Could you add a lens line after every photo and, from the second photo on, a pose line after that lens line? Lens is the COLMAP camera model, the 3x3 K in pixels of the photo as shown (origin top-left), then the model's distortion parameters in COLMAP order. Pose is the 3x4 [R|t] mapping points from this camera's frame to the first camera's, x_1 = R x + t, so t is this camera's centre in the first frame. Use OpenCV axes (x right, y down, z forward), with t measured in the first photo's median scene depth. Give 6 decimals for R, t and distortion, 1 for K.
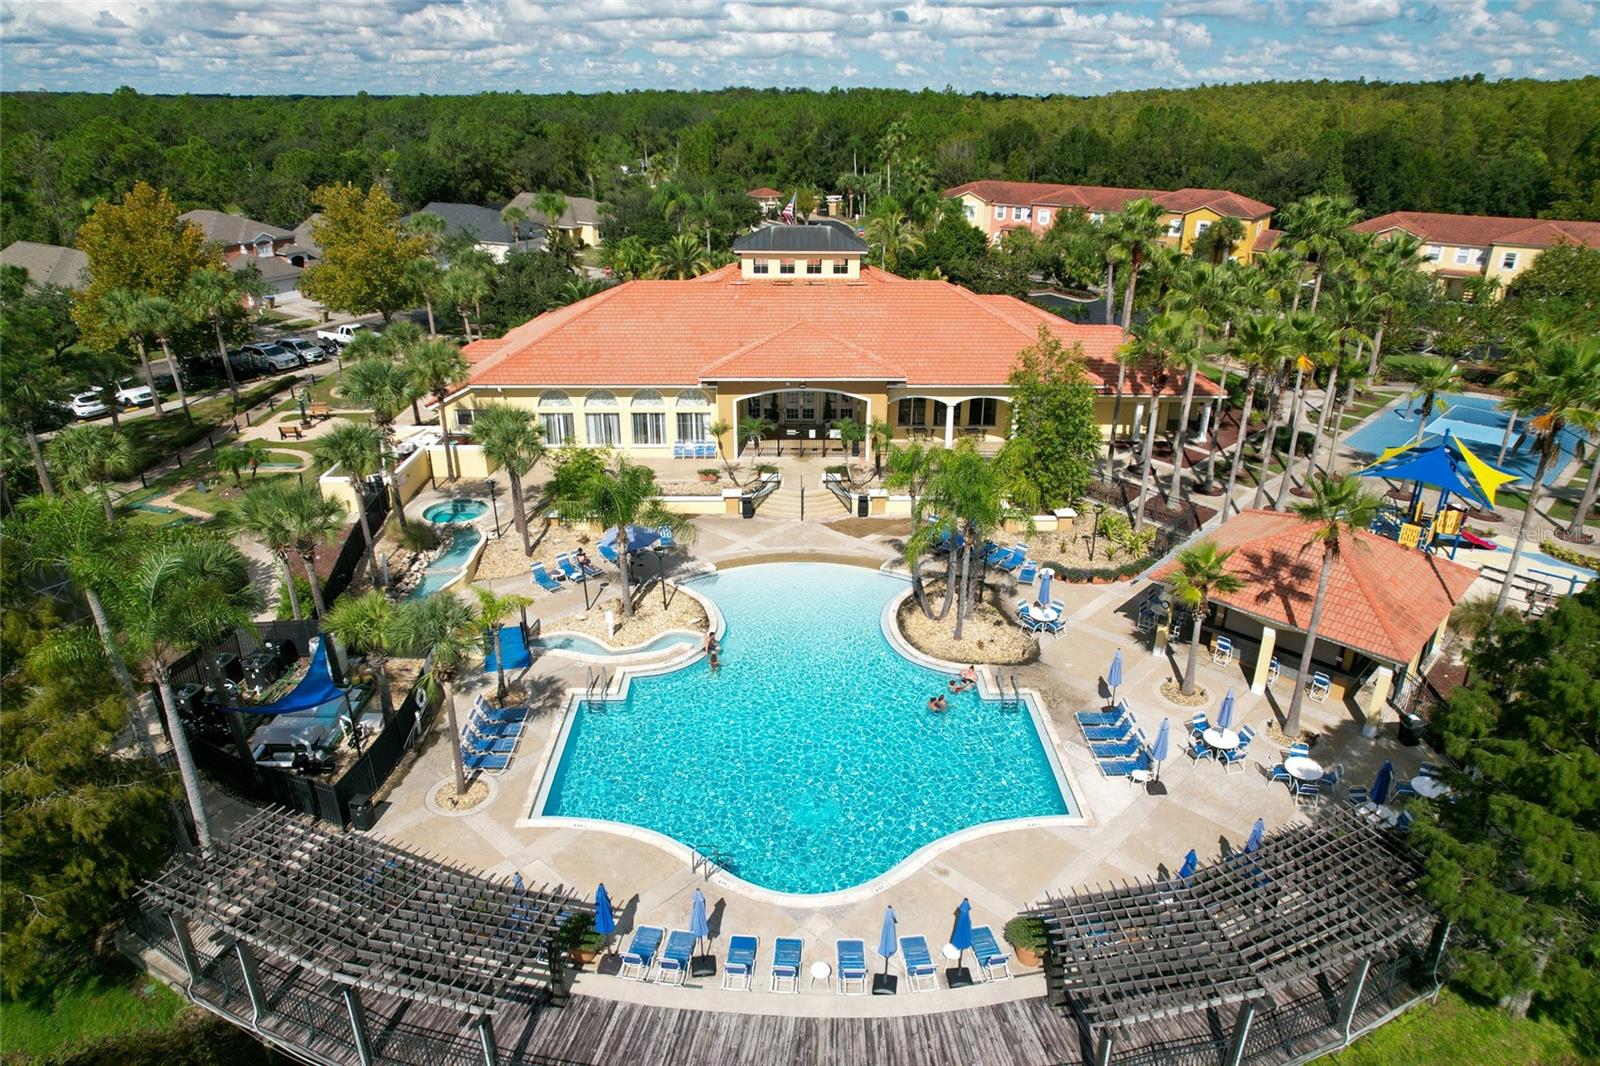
lens RADIAL K [[1018.0, 0, 800.0], [0, 1018.0, 533.0], [0, 0, 1]] dist [-0.066517, 0.062618]
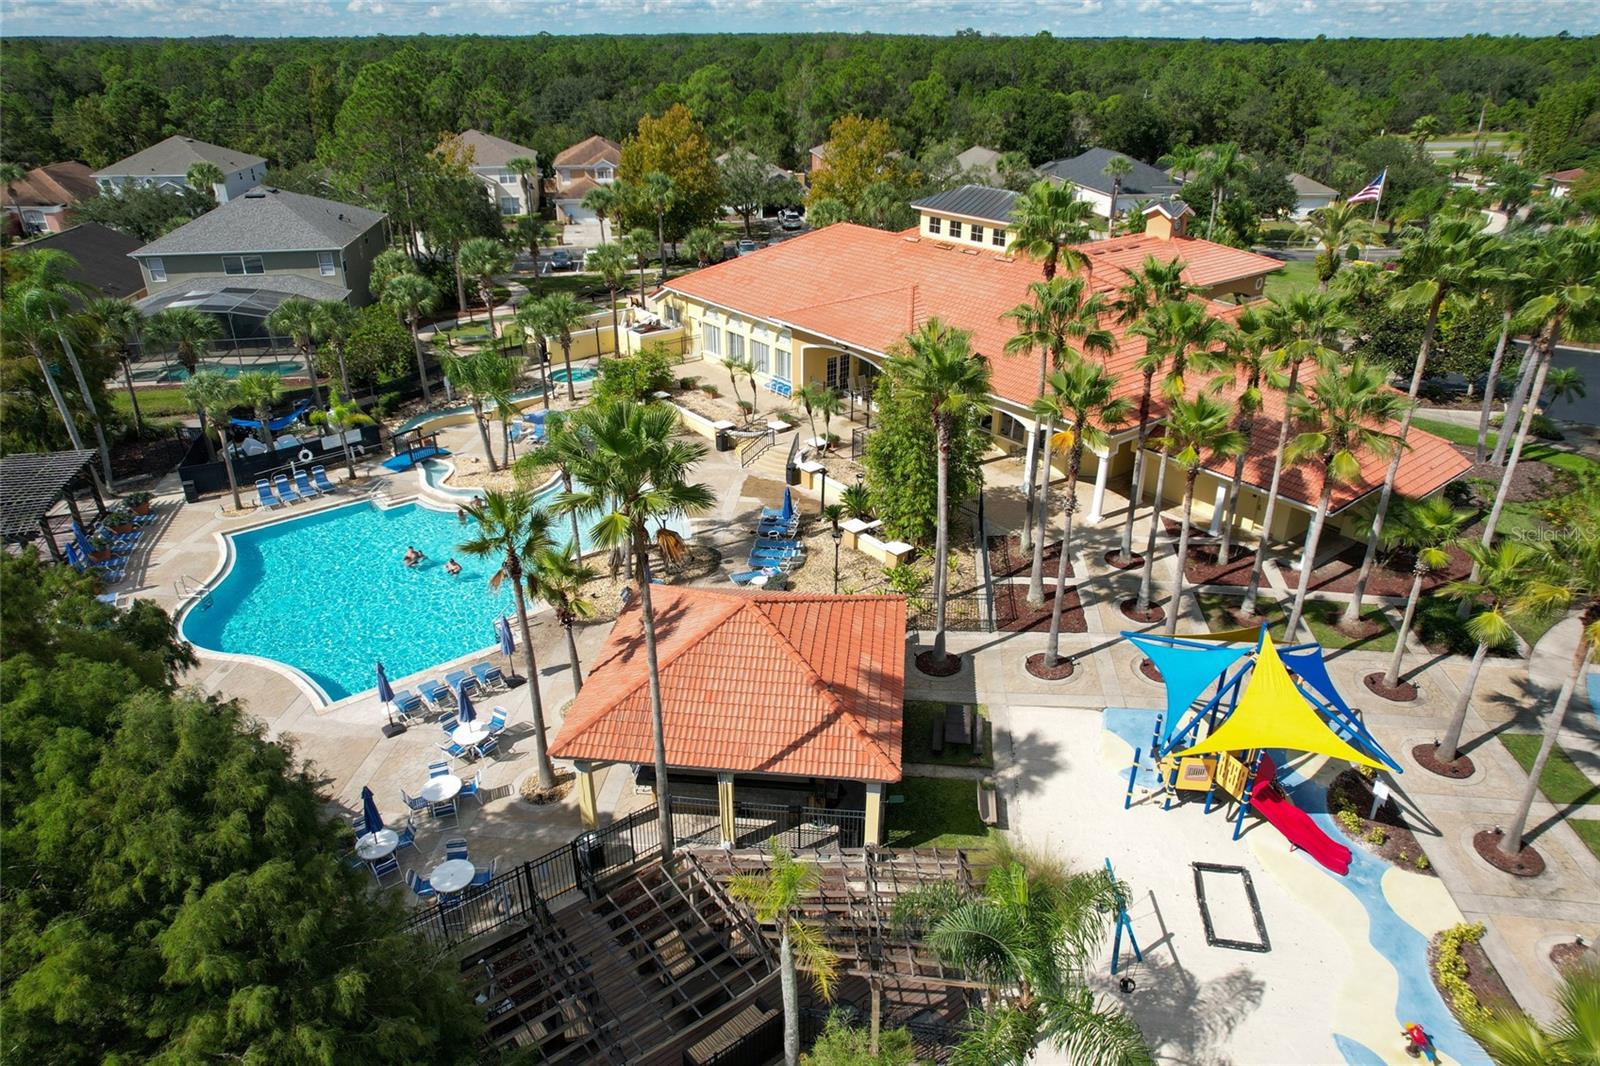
lens RADIAL K [[1018.0, 0, 800.0], [0, 1018.0, 533.0], [0, 0, 1]] dist [-0.066517, 0.062618]
pose [[0.618679, 0.349119, -0.703813, 0.697140], [-0.317096, 0.930596, 0.182872, -0.138502], [0.718809, 0.110037, 0.686444, 0.316985]]
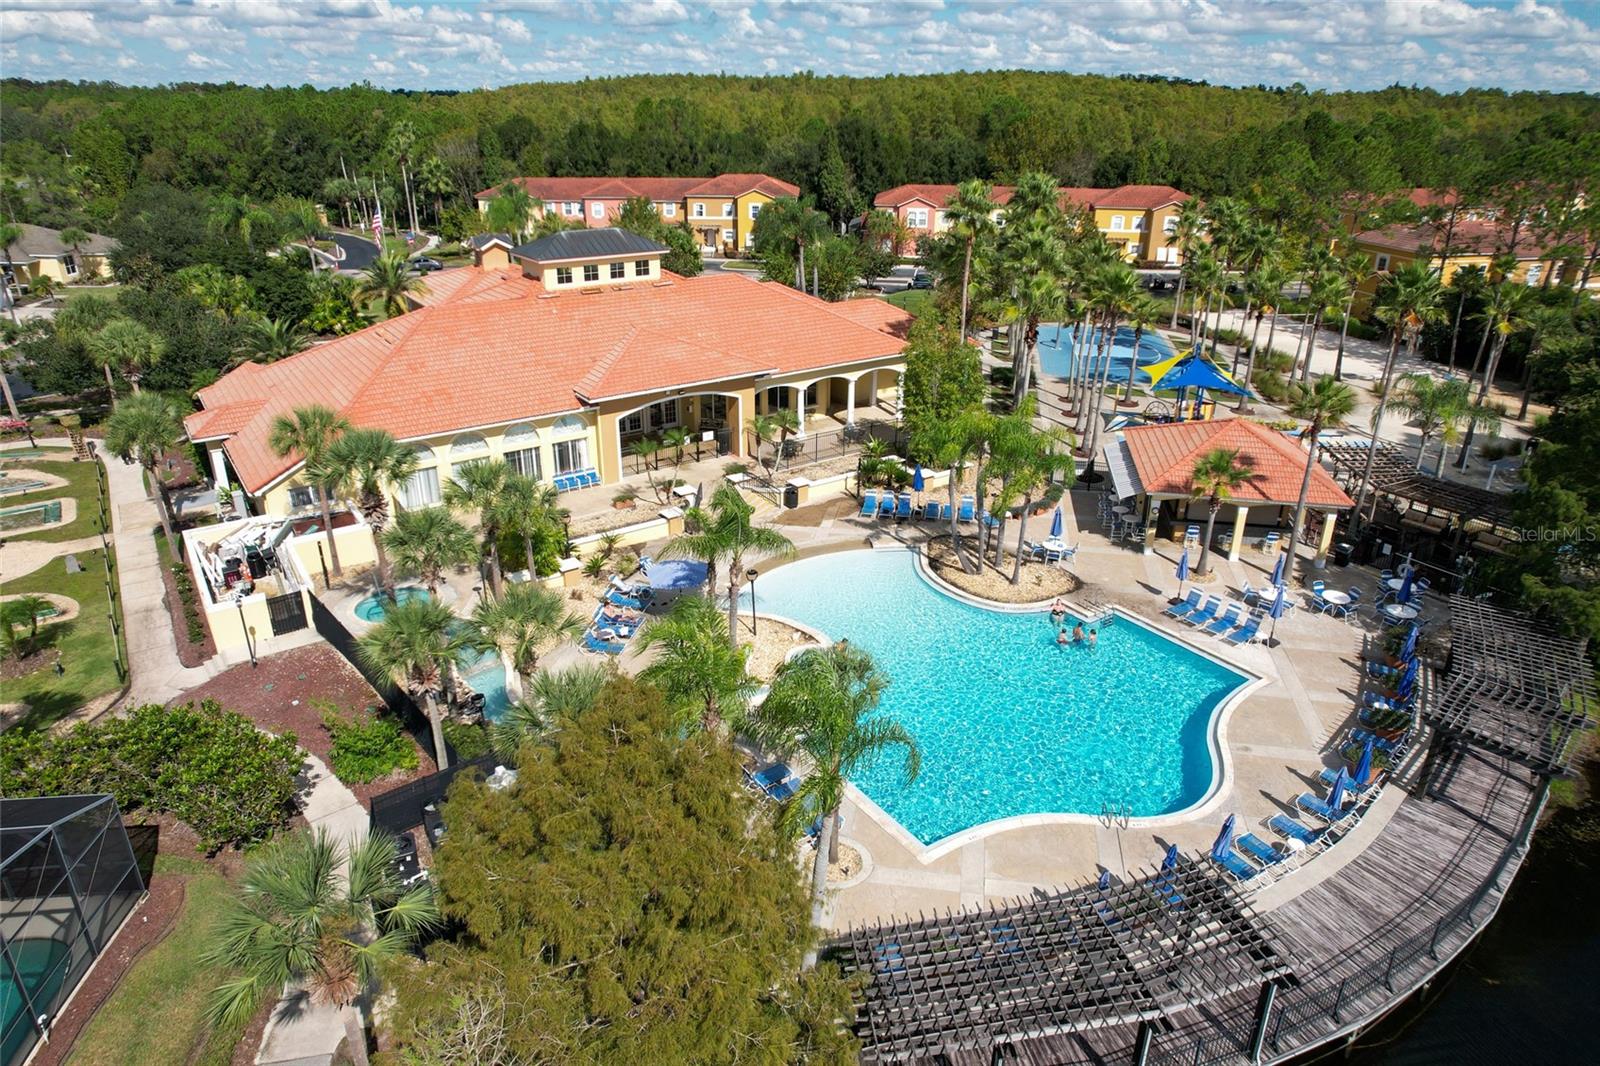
lens RADIAL K [[1018.0, 0, 800.0], [0, 1018.0, 533.0], [0, 0, 1]] dist [-0.066517, 0.062618]
pose [[0.827443, -0.222904, 0.515415, -0.418202], [0.220267, 0.973120, 0.067235, -0.052972], [-0.516548, 0.057895, 0.854299, 0.122522]]
